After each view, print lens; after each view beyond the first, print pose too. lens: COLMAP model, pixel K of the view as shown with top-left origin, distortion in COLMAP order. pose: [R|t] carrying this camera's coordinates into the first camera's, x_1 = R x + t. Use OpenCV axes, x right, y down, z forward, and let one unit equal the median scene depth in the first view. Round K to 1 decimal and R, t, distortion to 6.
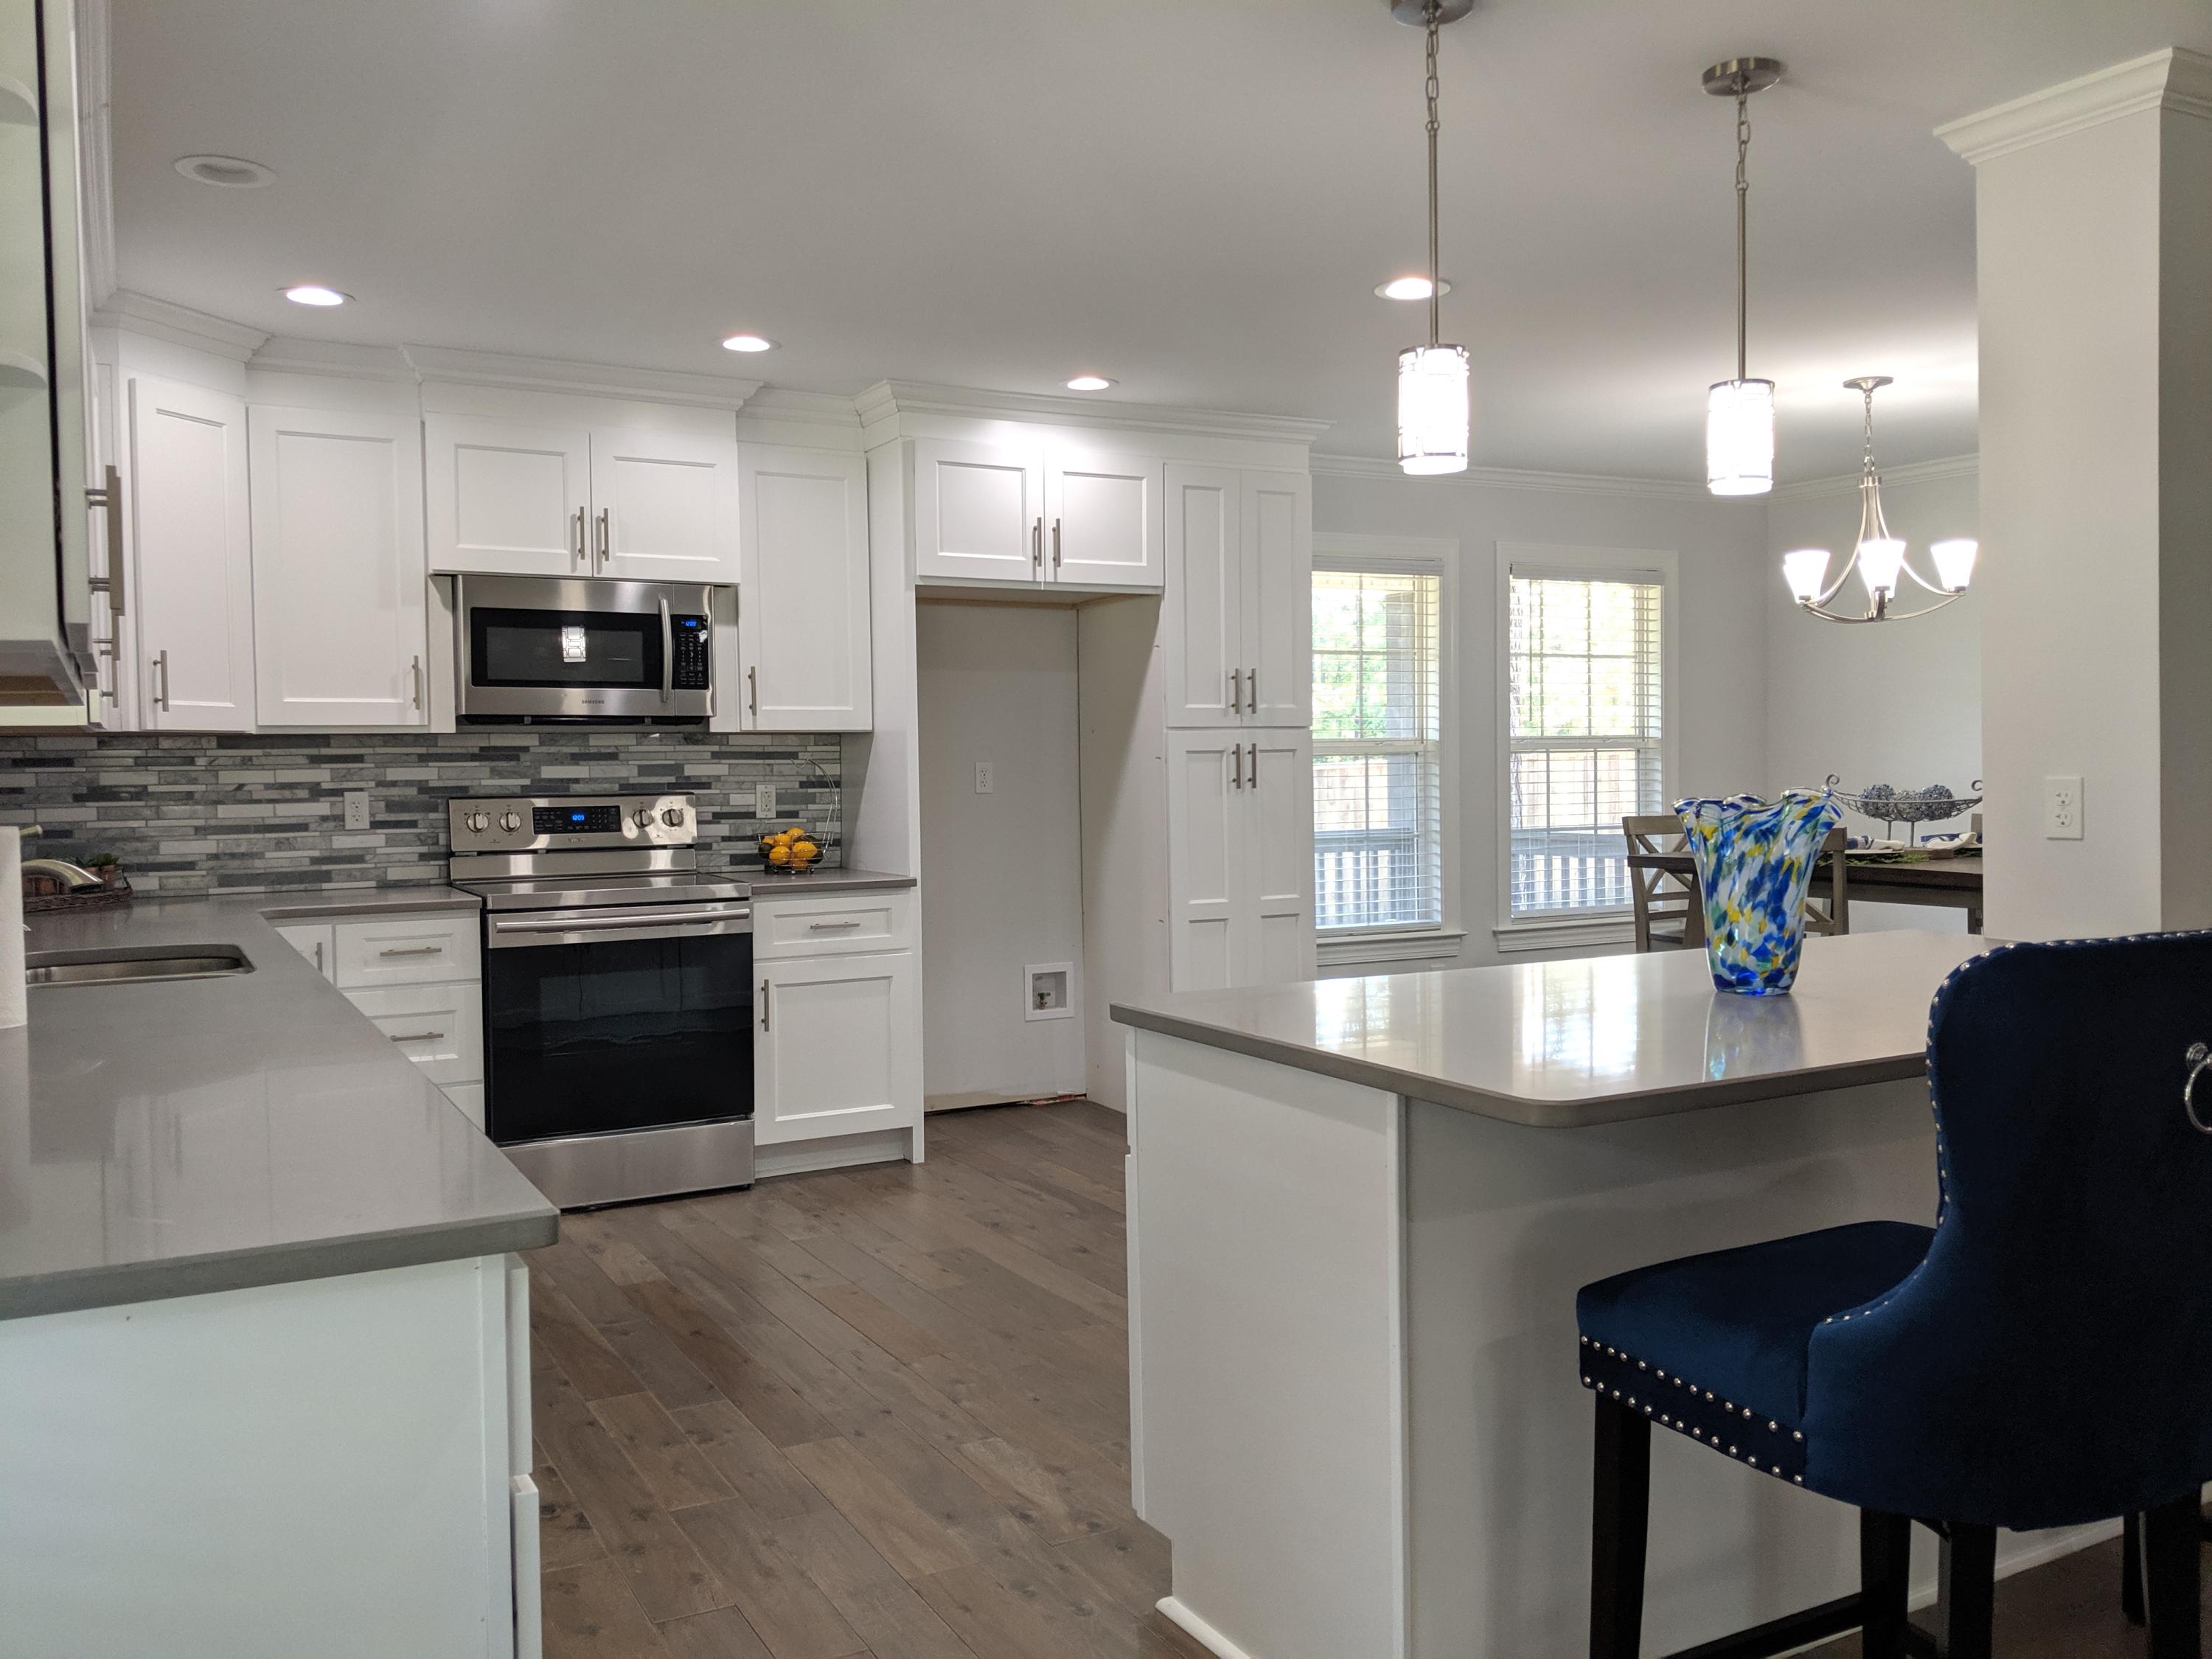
lens RADIAL K [[1782.7, 0, 1111.7], [0, 1782.7, 796.2], [0, 0, 1]] dist [0.029384, -0.035951]
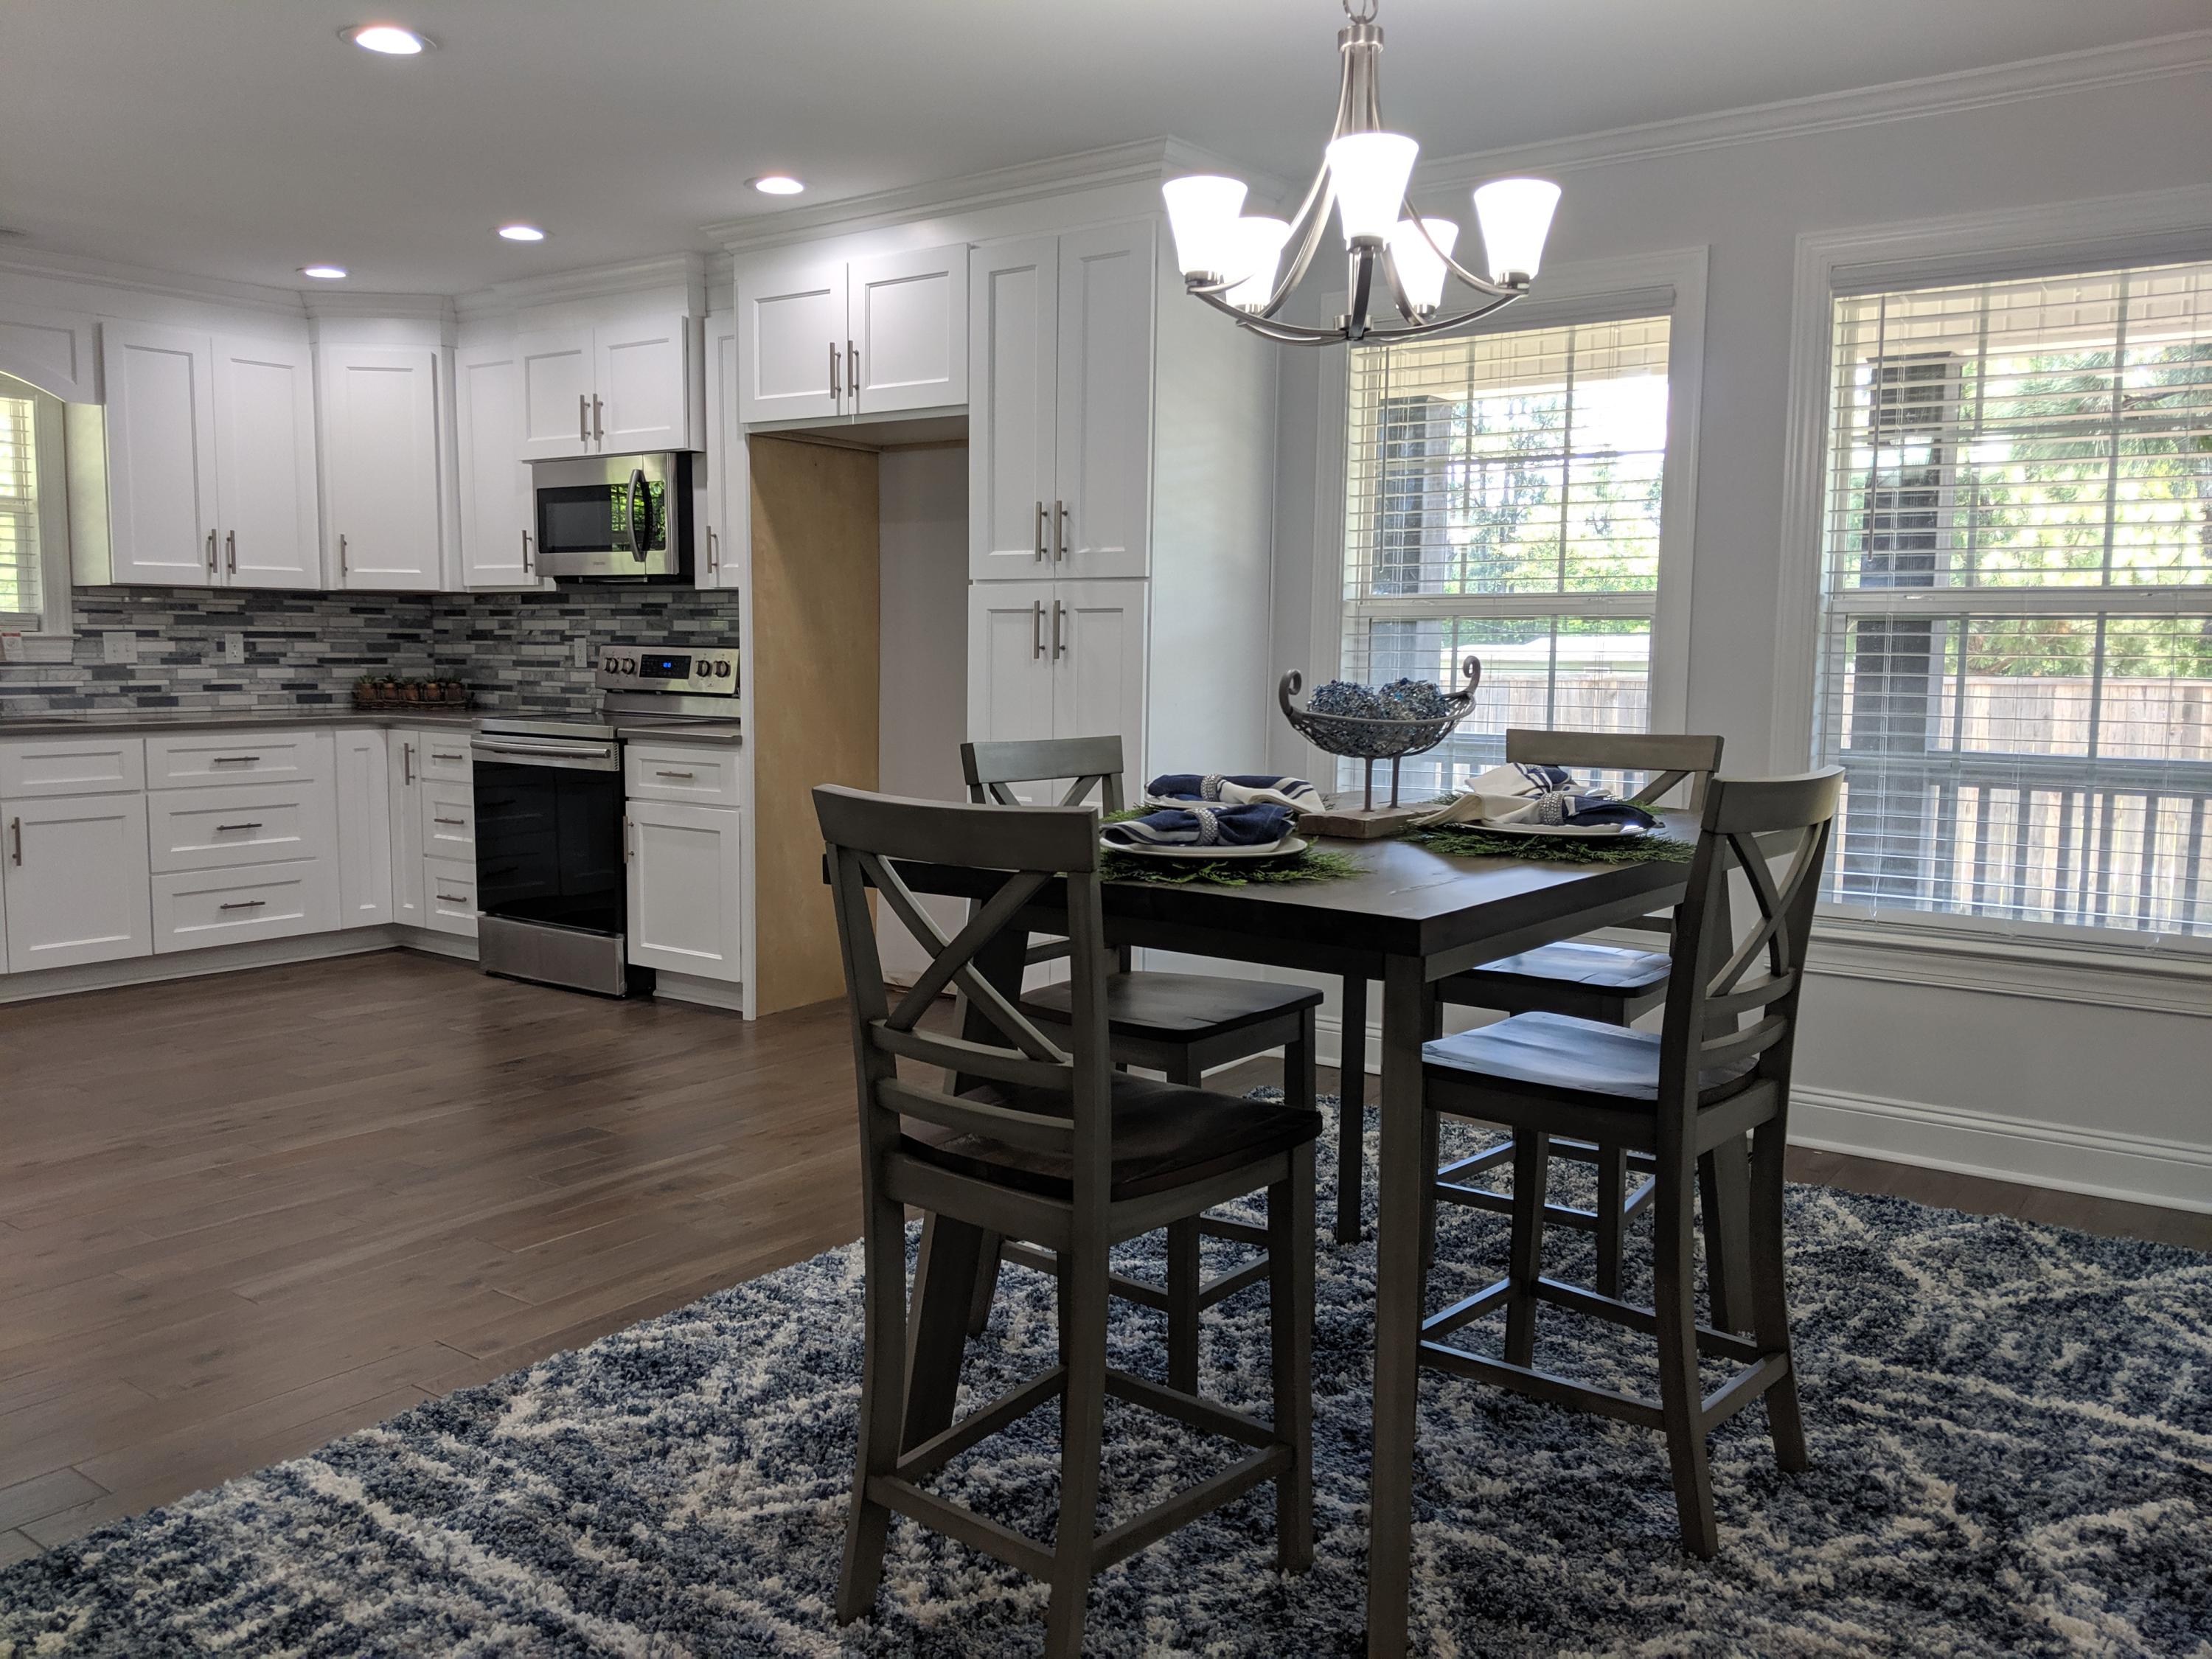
lens RADIAL K [[1782.7, 0, 1149.2], [0, 1782.7, 870.9], [0, 0, 1]] dist [0.029384, -0.035951]
pose [[0.426539, 0.131761, -0.894821, 0.887224], [-0.033720, 0.990961, 0.129844, -0.016586], [0.903840, -0.025210, 0.427126, 0.780620]]
